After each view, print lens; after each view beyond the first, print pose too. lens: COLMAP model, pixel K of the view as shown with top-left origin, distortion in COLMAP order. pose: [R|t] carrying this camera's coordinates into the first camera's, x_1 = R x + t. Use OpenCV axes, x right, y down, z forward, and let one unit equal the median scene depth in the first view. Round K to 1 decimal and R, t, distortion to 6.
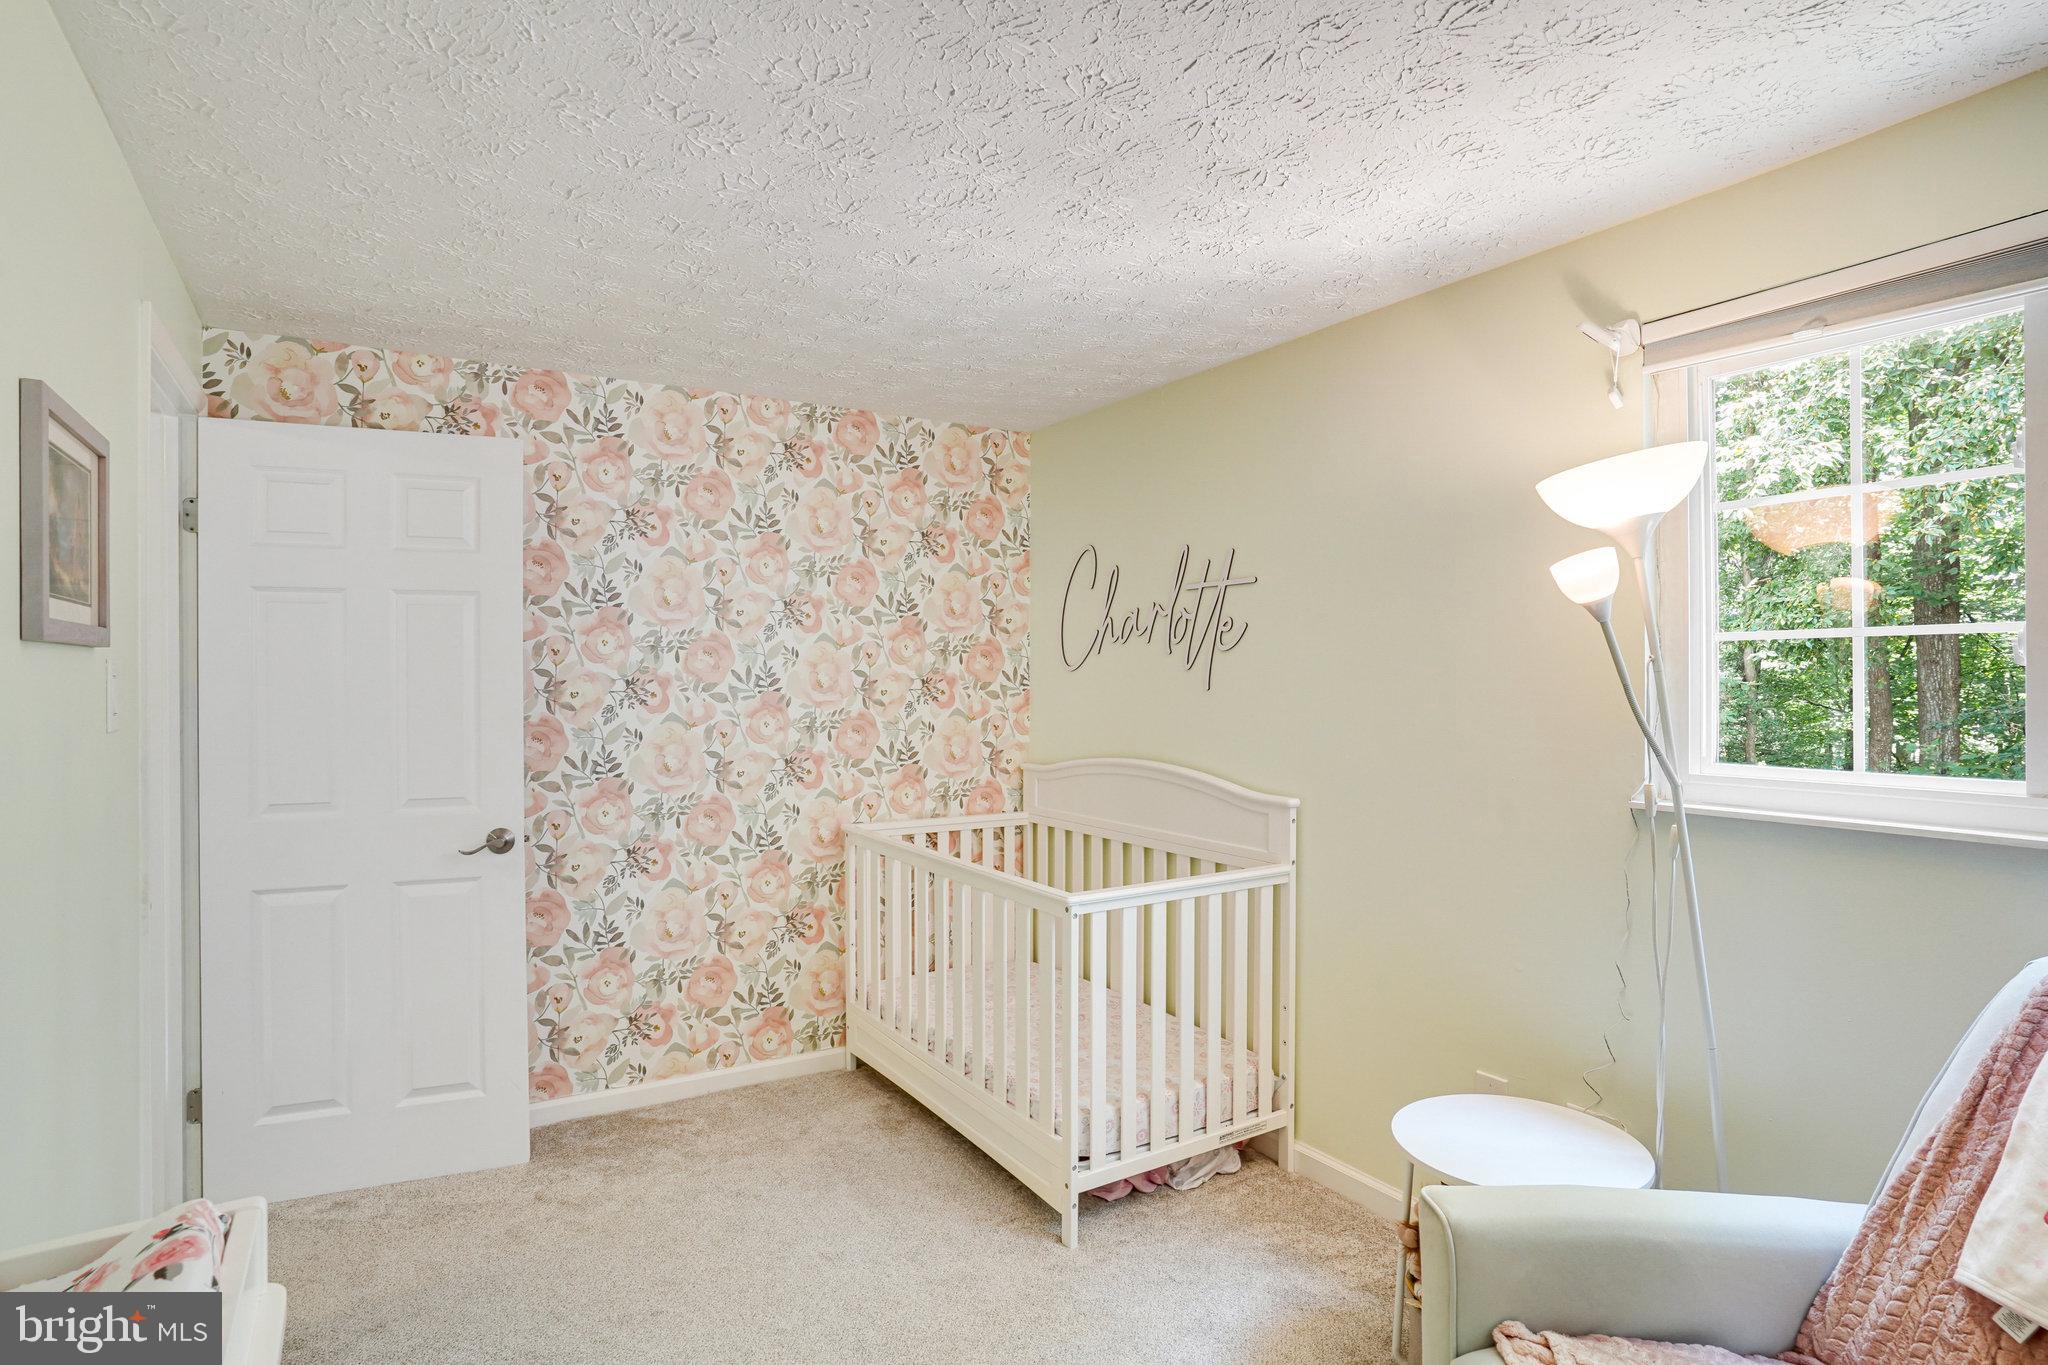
lens RADIAL K [[1076.1, 0, 1024.0], [0, 1076.1, 682.5], [0, 0, 1]] dist [-0.003566, 0.002286]
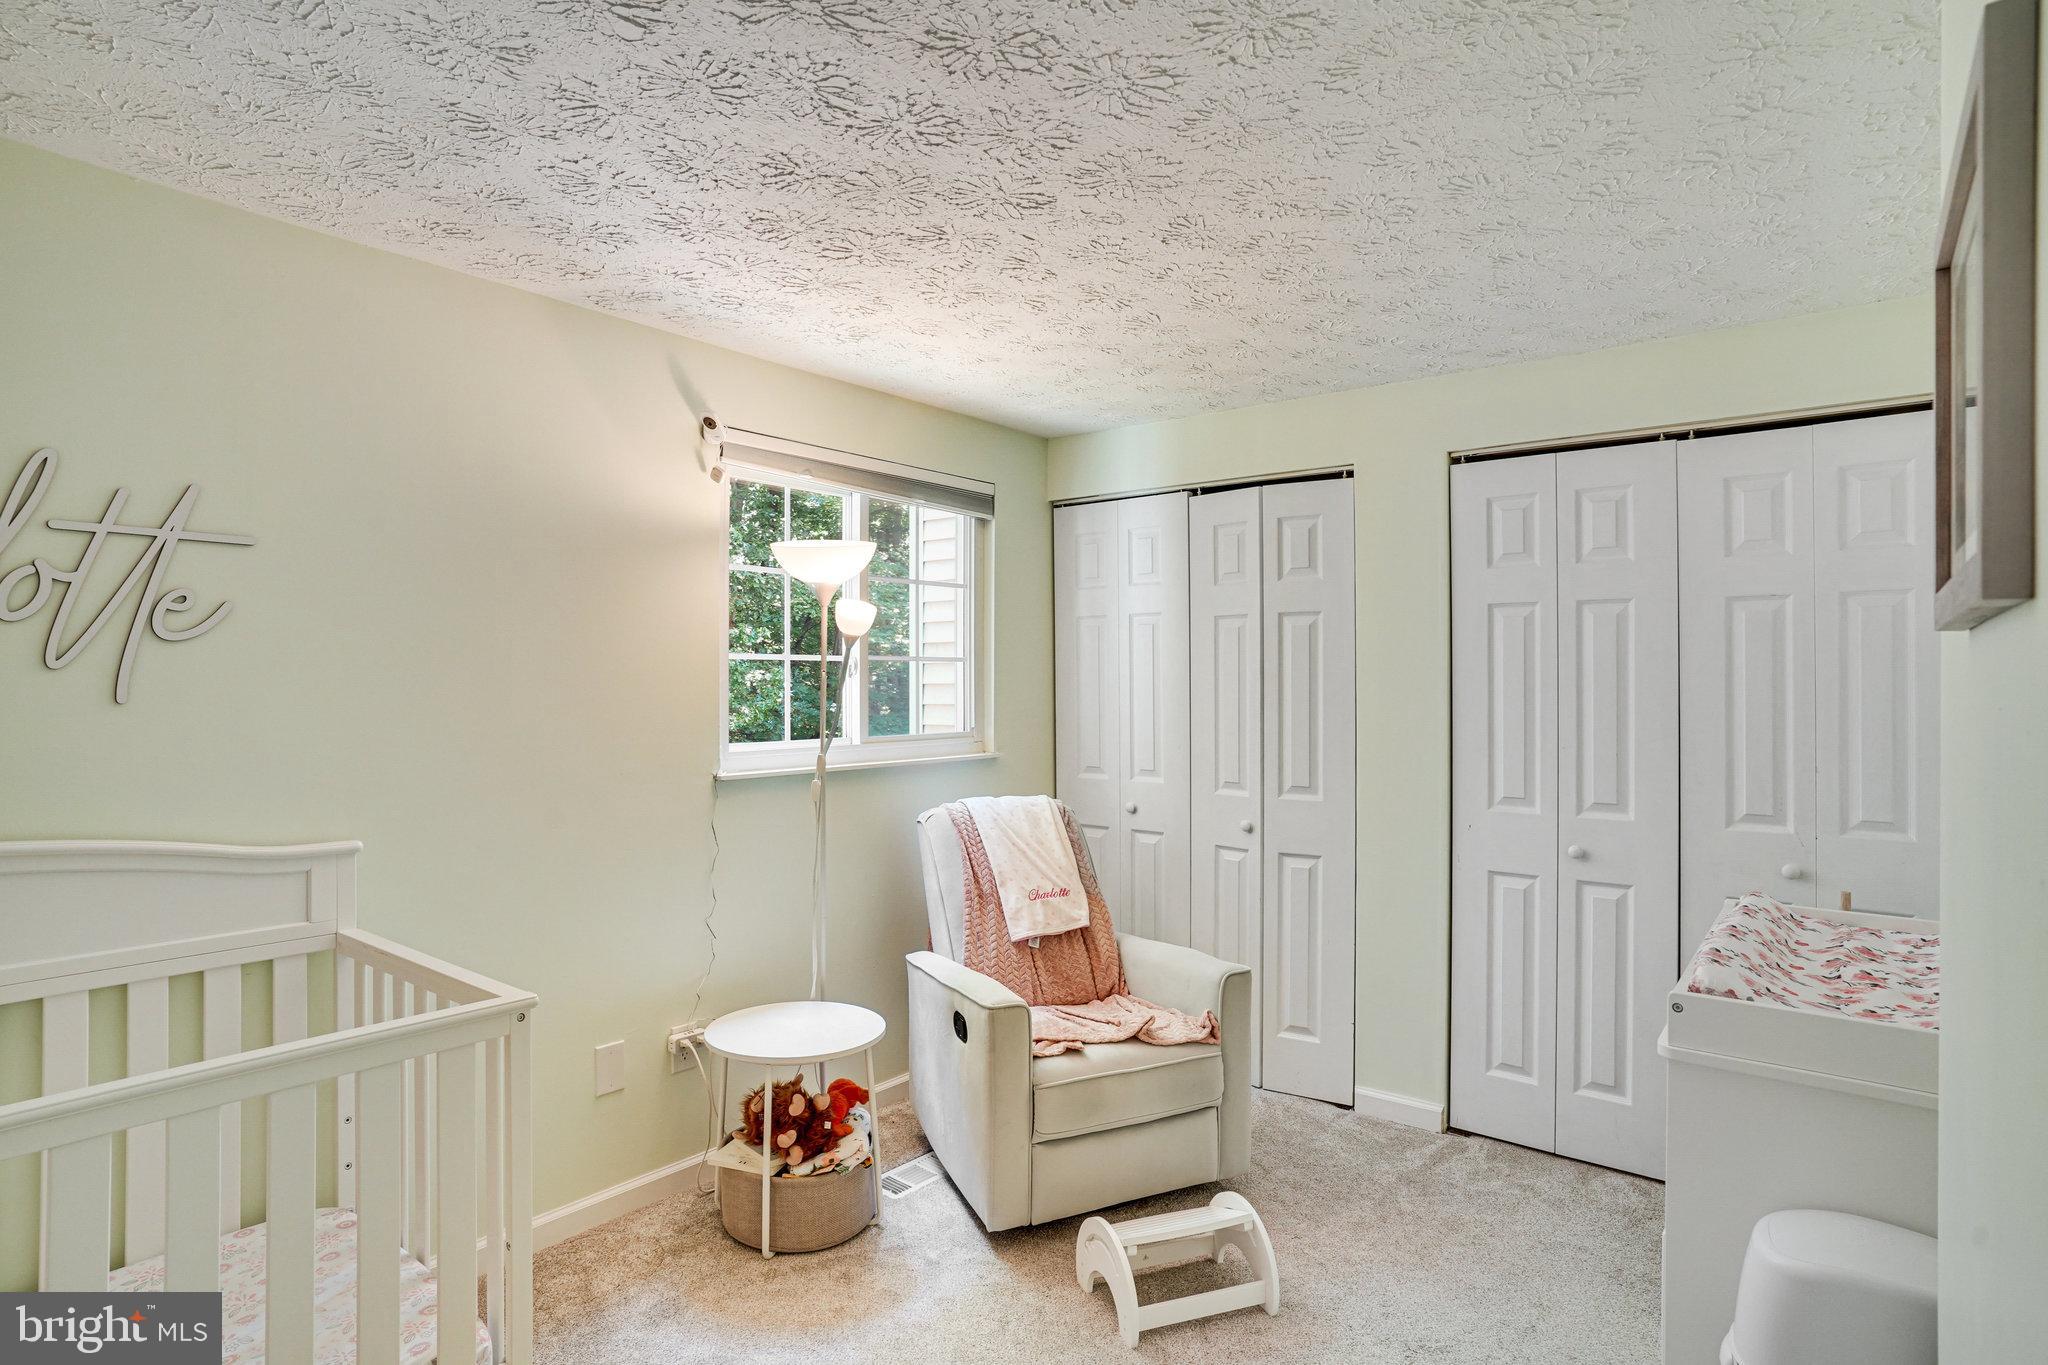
lens RADIAL K [[1076.1, 0, 1024.0], [0, 1076.1, 682.5], [0, 0, 1]] dist [-0.003566, 0.002286]
pose [[-0.340682, 0.001777, 0.940177, -0.569573], [0.004626, 0.999989, -0.000214, -0.003565], [-0.940167, 0.004276, -0.340687, 0.746495]]
